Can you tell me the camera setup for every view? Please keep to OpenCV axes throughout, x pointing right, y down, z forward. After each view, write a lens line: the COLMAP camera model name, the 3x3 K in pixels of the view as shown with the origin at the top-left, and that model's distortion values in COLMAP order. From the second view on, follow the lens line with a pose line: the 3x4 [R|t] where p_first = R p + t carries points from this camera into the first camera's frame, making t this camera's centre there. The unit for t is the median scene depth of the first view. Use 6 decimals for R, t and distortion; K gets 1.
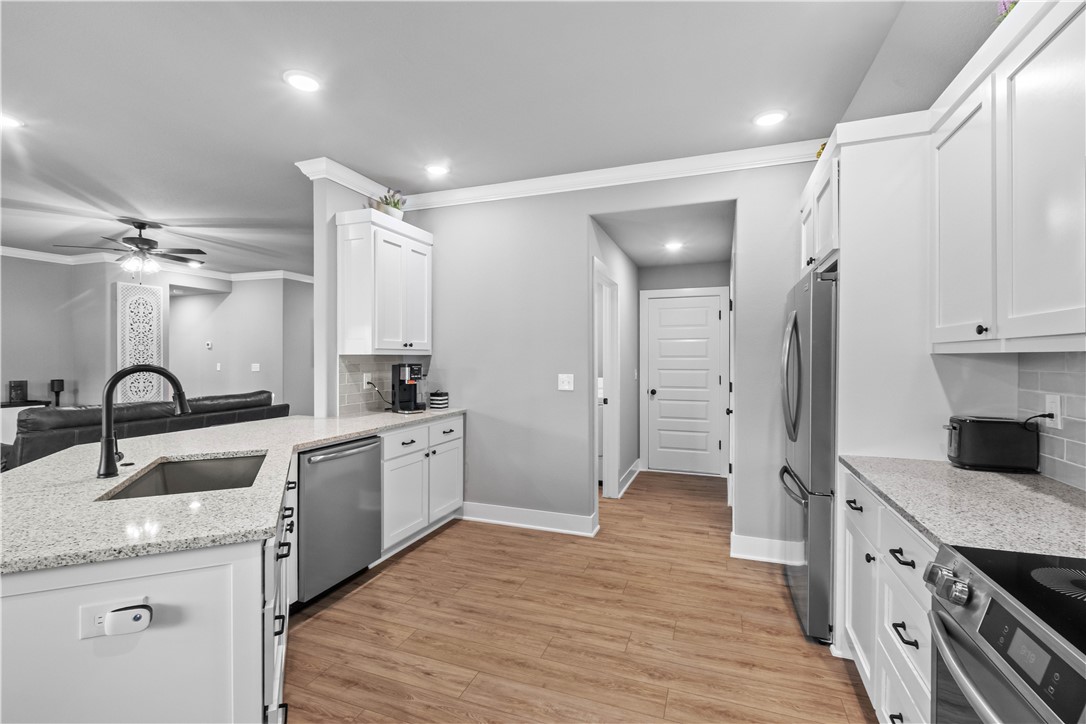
lens RADIAL K [[479.6, 0, 540.7], [0, 479.6, 359.3], [0, 0, 1]] dist [-0.003579, -0.001149]
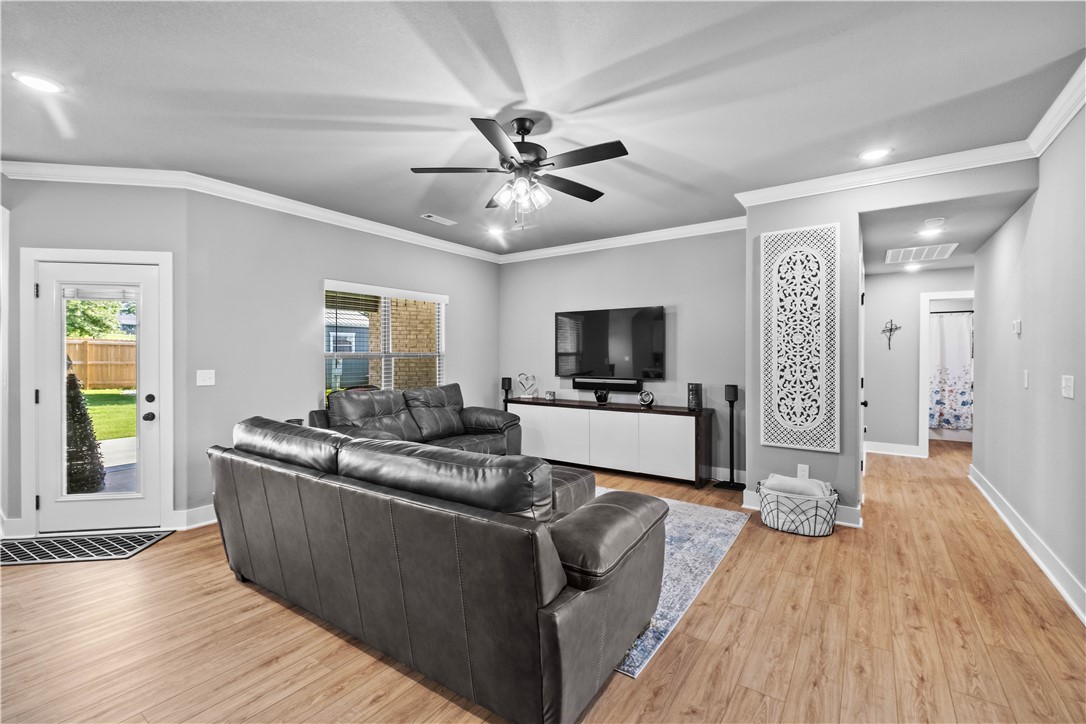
lens RADIAL K [[479.6, 0, 540.7], [0, 479.6, 359.3], [0, 0, 1]] dist [-0.003579, -0.001149]
pose [[-0.246599, 0.006819, -0.969094, -0.496954], [-0.006764, 0.999939, 0.008757, -0.006137], [0.969094, 0.008714, -0.246538, 2.048639]]
